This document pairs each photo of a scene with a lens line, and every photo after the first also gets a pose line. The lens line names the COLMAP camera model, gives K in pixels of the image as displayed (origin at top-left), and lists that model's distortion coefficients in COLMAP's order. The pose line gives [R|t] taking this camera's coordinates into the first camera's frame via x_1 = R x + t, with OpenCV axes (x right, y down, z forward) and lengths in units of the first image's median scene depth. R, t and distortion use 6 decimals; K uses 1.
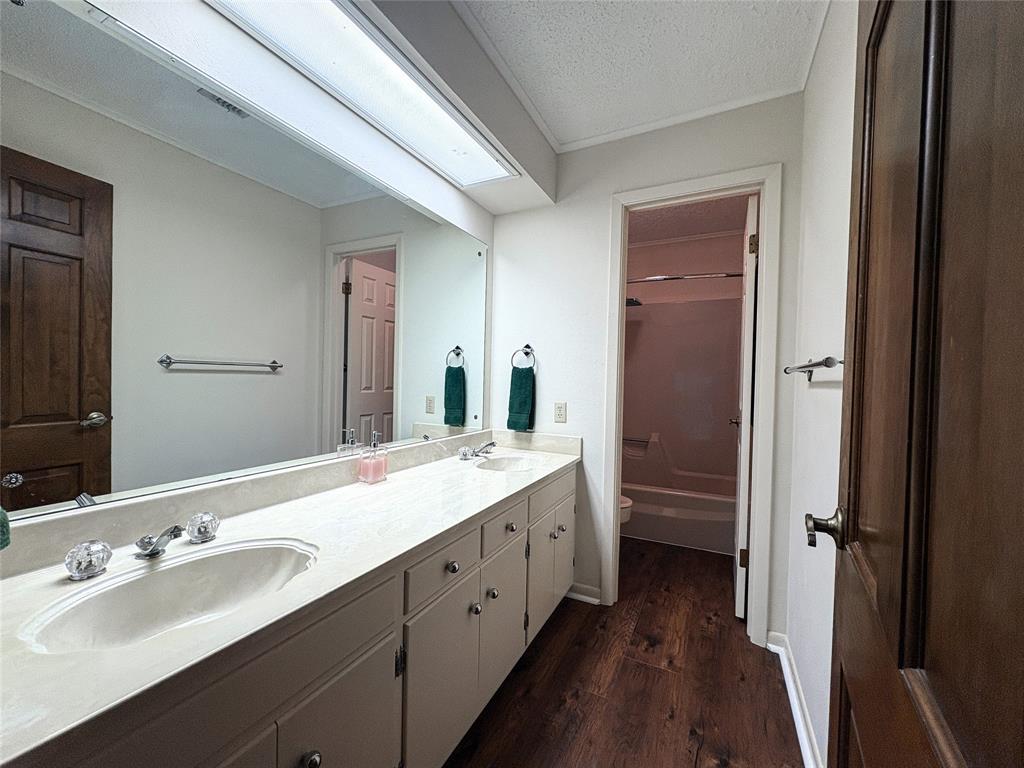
lens RADIAL K [[409.2, 0, 504.9], [0, 409.2, 385.9], [0, 0, 1]] dist [-0.001089, -0.000031]
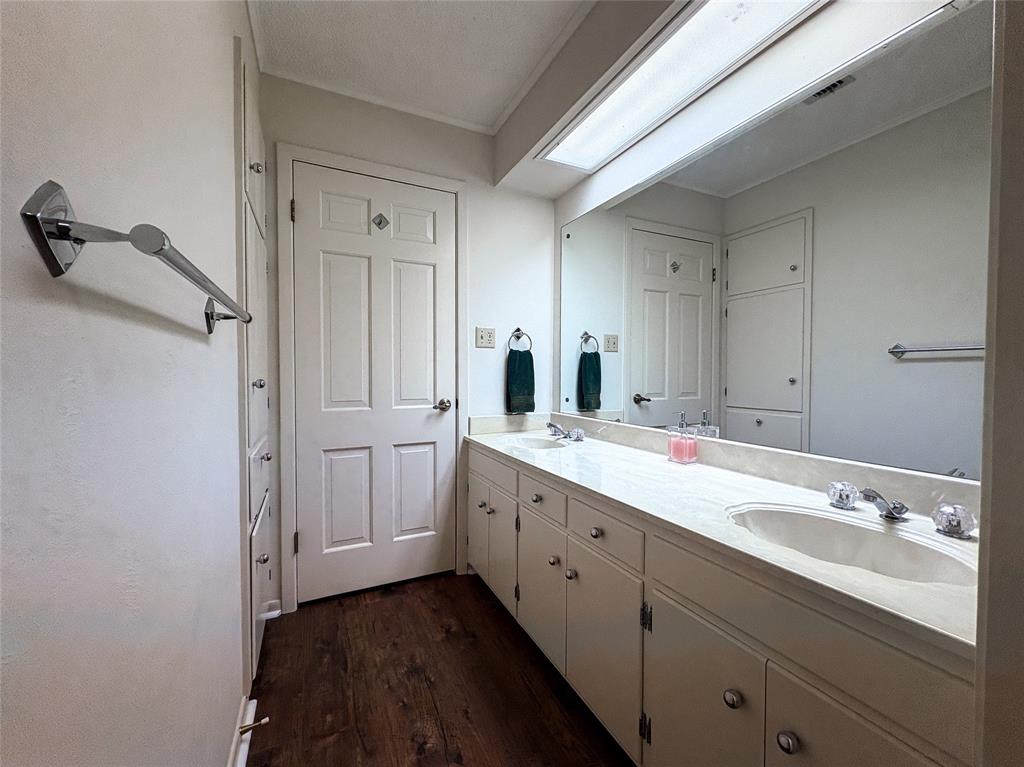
lens RADIAL K [[409.2, 0, 505.3], [0, 409.2, 381.4], [0, 0, 1]] dist [-0.001089, -0.000031]
pose [[-0.608931, -0.006776, -0.793194, 0.628599], [-0.028982, 0.999486, 0.013711, 0.032421], [0.792693, 0.031338, -0.608815, 1.087761]]
